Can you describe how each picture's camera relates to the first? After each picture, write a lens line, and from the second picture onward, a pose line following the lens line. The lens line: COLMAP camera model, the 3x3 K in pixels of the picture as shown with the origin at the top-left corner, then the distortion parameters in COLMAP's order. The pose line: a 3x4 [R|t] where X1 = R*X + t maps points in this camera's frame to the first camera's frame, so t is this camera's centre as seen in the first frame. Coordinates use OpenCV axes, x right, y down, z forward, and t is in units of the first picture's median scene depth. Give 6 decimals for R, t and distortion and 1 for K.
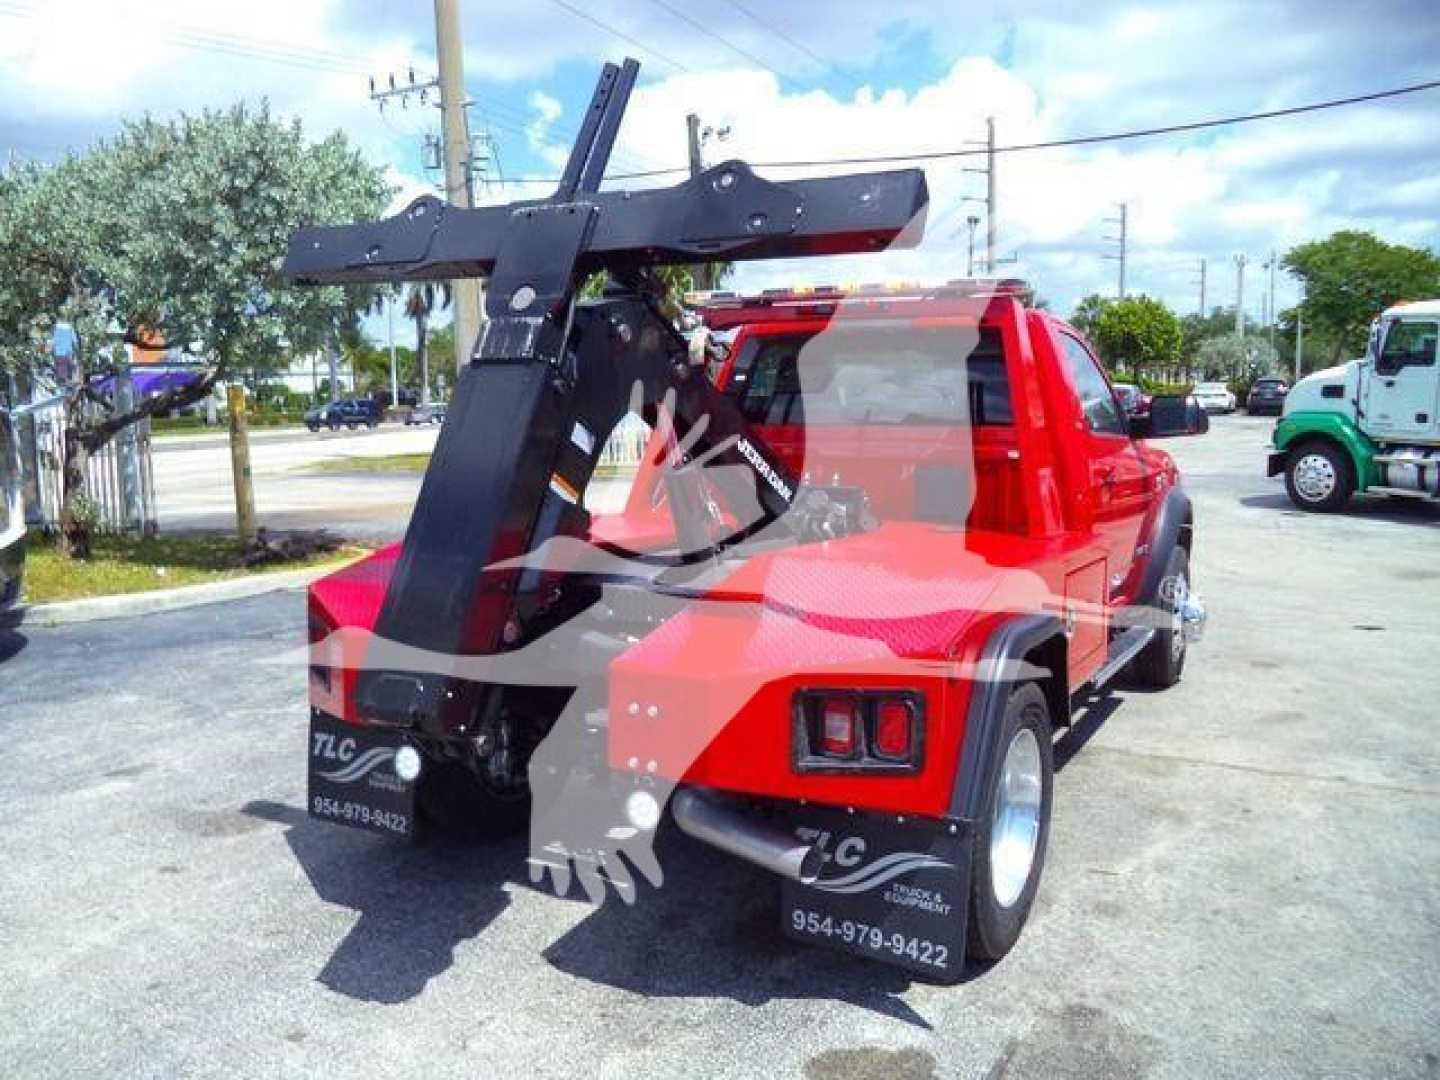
lens RADIAL K [[1178.0, 0, 715.8], [0, 1178.0, 521.4], [0, 0, 1]] dist [-0.024896, -0.005262]
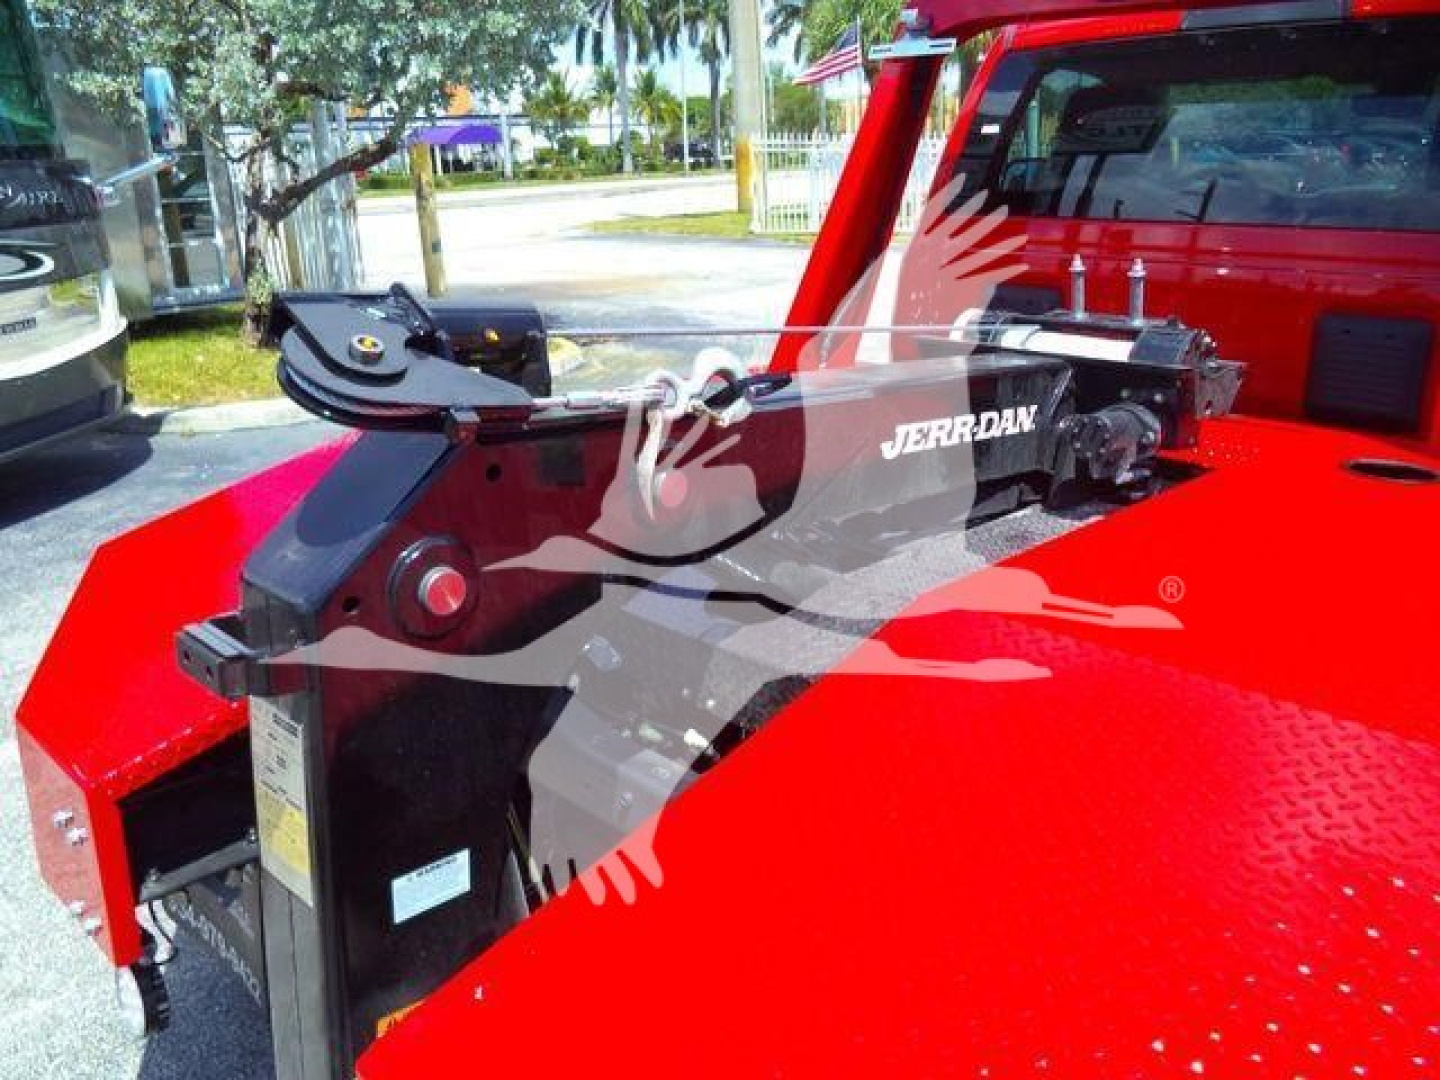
lens RADIAL K [[1178.0, 0, 720.0], [0, 1178.0, 540.0], [0, 0, 1]] dist [-0.063797, 0.001628]
pose [[0.969055, 0.074387, -0.235368, 0.024345], [-0.021763, 0.975546, 0.218714, -0.032429], [0.245882, -0.206823, 0.946977, 0.260532]]
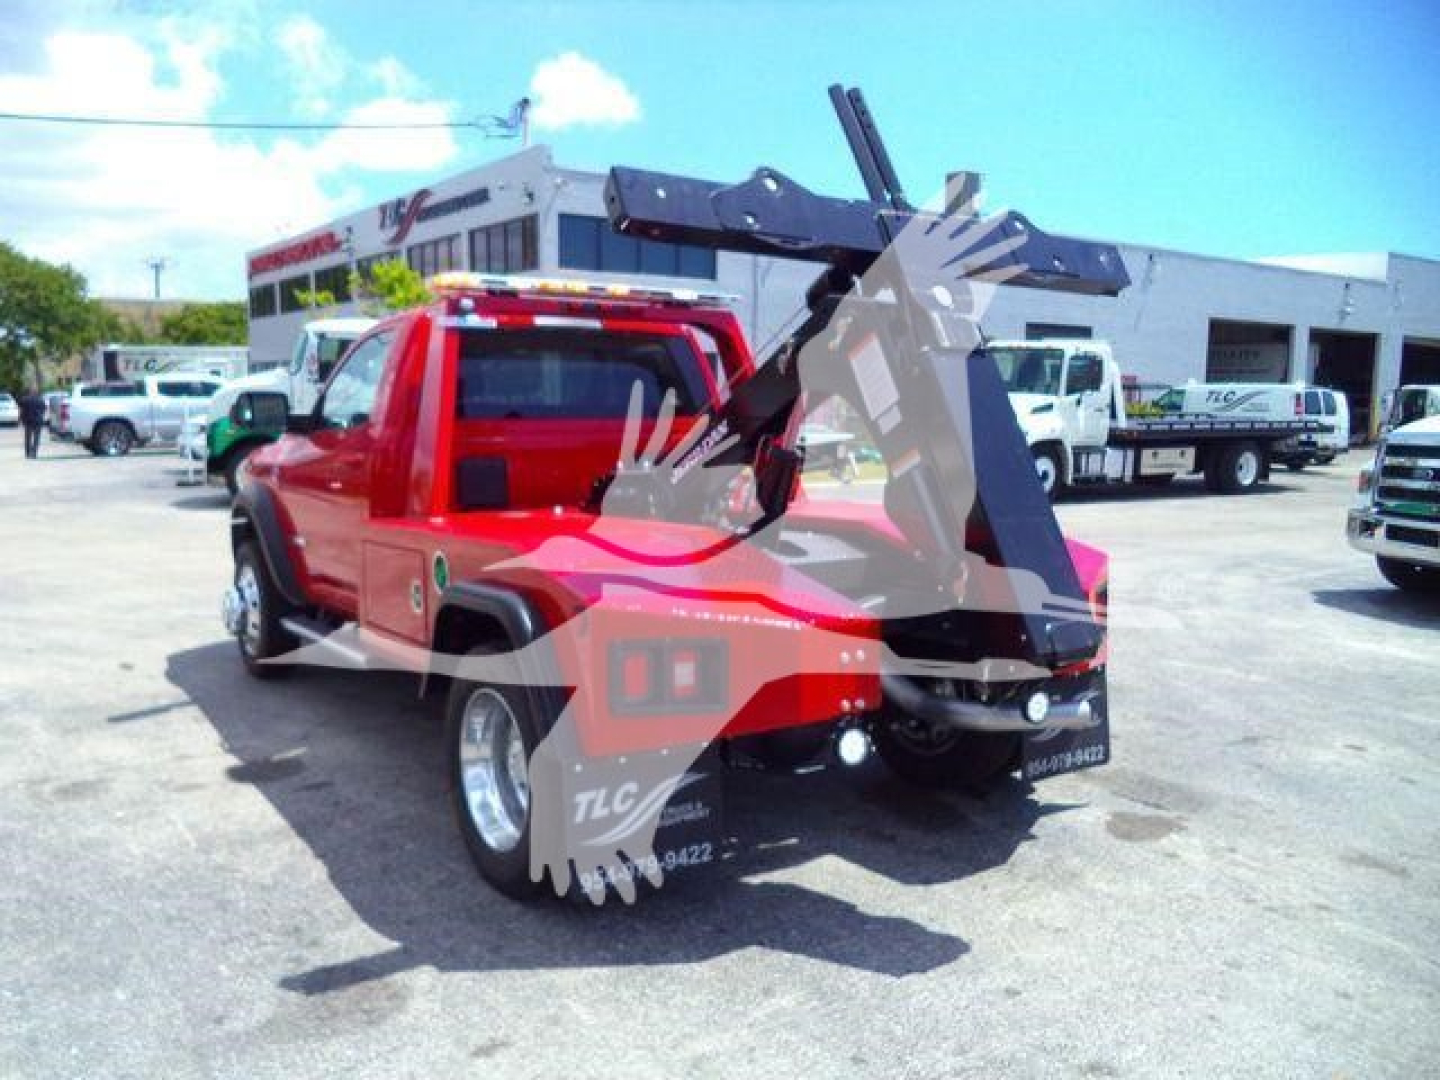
lens RADIAL K [[1182.1, 0, 711.4], [0, 1182.1, 561.1], [0, 0, 1]] dist [-0.034272, -0.001211]
pose [[0.427499, -0.110218, 0.897272, -0.463652], [0.090744, 0.992759, 0.078713, -0.015939], [-0.899450, 0.047772, 0.434405, 0.258960]]
